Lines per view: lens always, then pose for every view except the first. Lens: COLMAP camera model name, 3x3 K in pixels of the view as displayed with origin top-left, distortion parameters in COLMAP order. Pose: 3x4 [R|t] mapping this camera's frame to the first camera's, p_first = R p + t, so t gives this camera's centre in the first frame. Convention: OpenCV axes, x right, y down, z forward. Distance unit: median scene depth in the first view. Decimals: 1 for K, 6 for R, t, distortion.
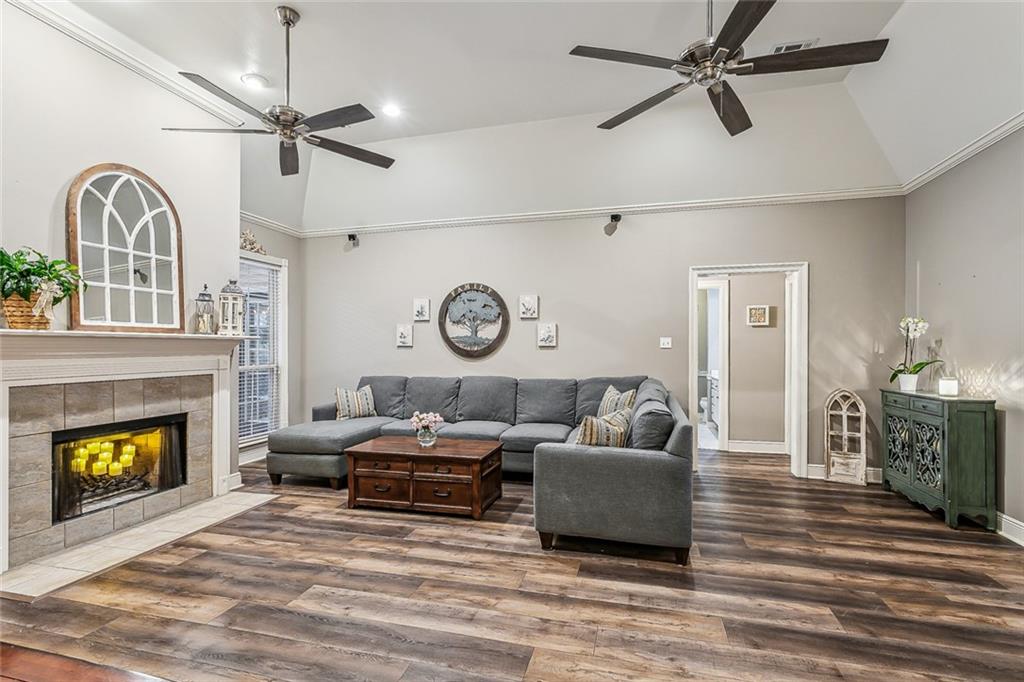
lens RADIAL K [[488.2, 0, 503.3], [0, 488.2, 347.1], [0, 0, 1]] dist [-0.001273, 0.002171]
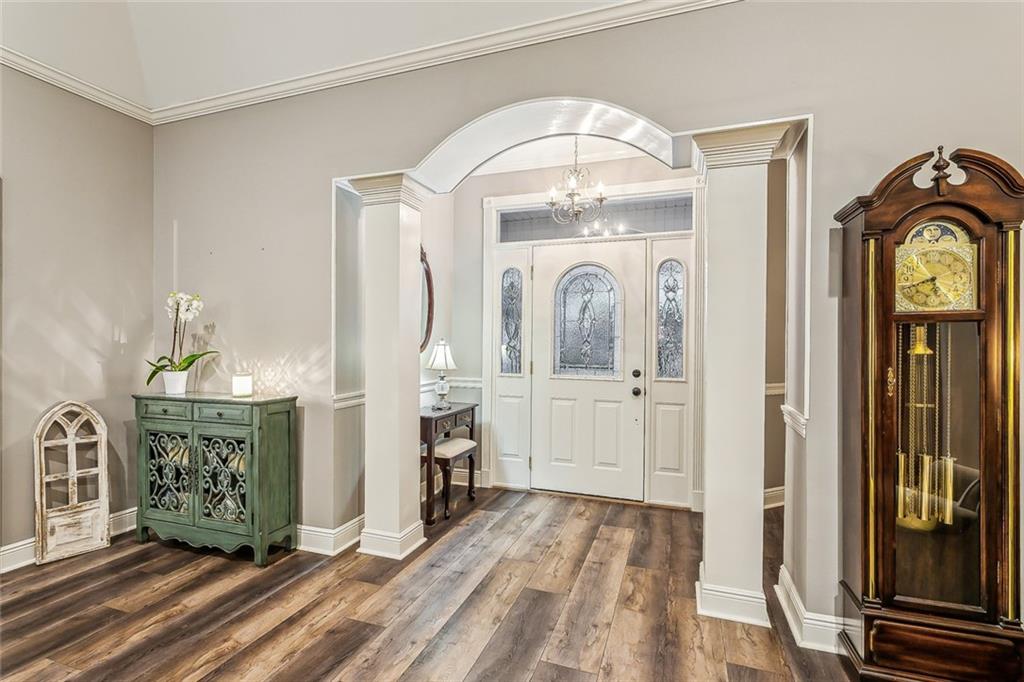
lens RADIAL K [[488.2, 0, 504.1], [0, 488.2, 344.1], [0, 0, 1]] dist [-0.001273, 0.002171]
pose [[0.076799, -0.004788, 0.997035, 0.152859], [-0.004604, 0.999976, 0.005157, 0.009673], [-0.997036, -0.004986, 0.076775, 0.482434]]
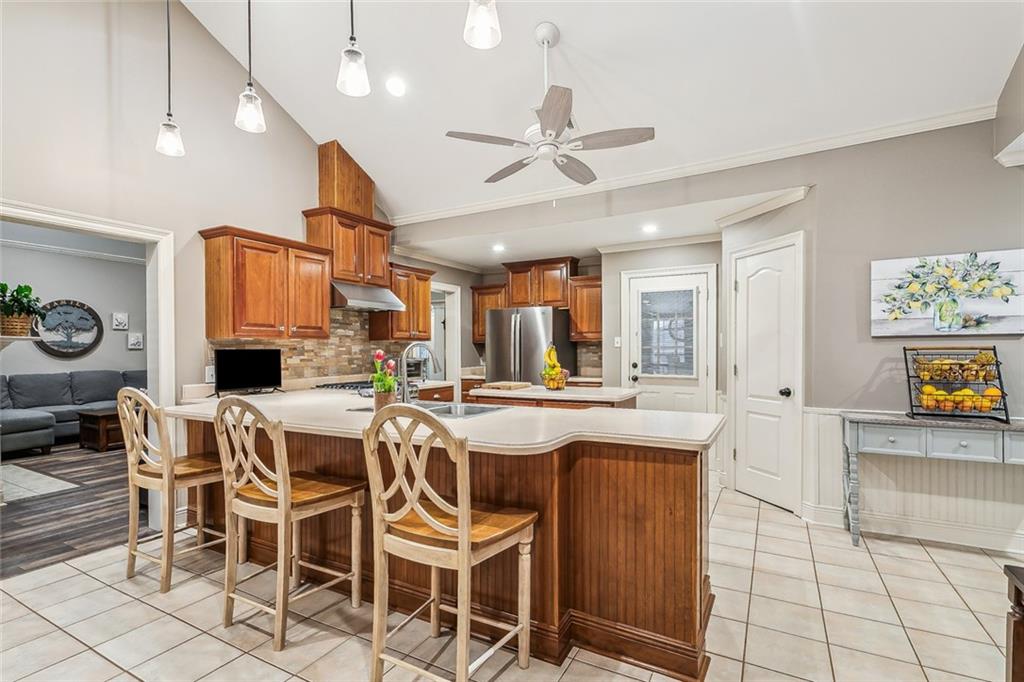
lens RADIAL K [[488.2, 0, 499.4], [0, 488.2, 353.3], [0, 0, 1]] dist [-0.001273, 0.002171]
pose [[0.240702, -0.008674, 0.970560, -1.501003], [0.007080, 0.999949, 0.007181, 0.012963], [-0.970573, 0.005143, 0.240751, -0.596411]]
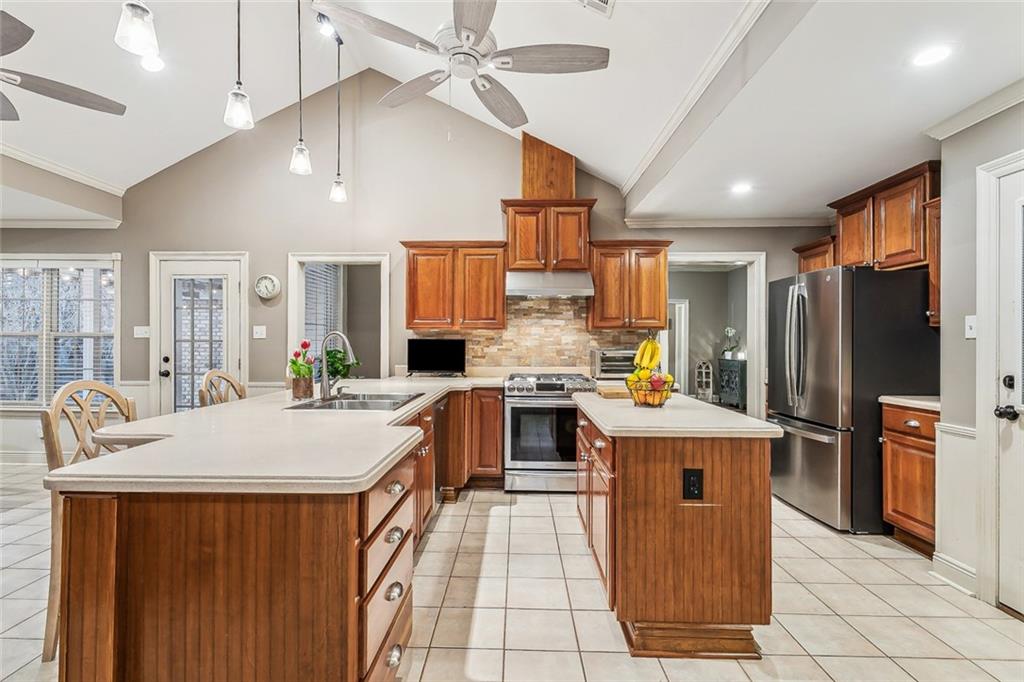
lens RADIAL K [[488.2, 0, 505.0], [0, 488.2, 340.8], [0, 0, 1]] dist [-0.001273, 0.002171]
pose [[0.971018, 0.005058, 0.238951, -0.795262], [-0.004566, 0.999986, -0.002612, 0.015250], [-0.238961, 0.001445, 0.971028, -1.051083]]
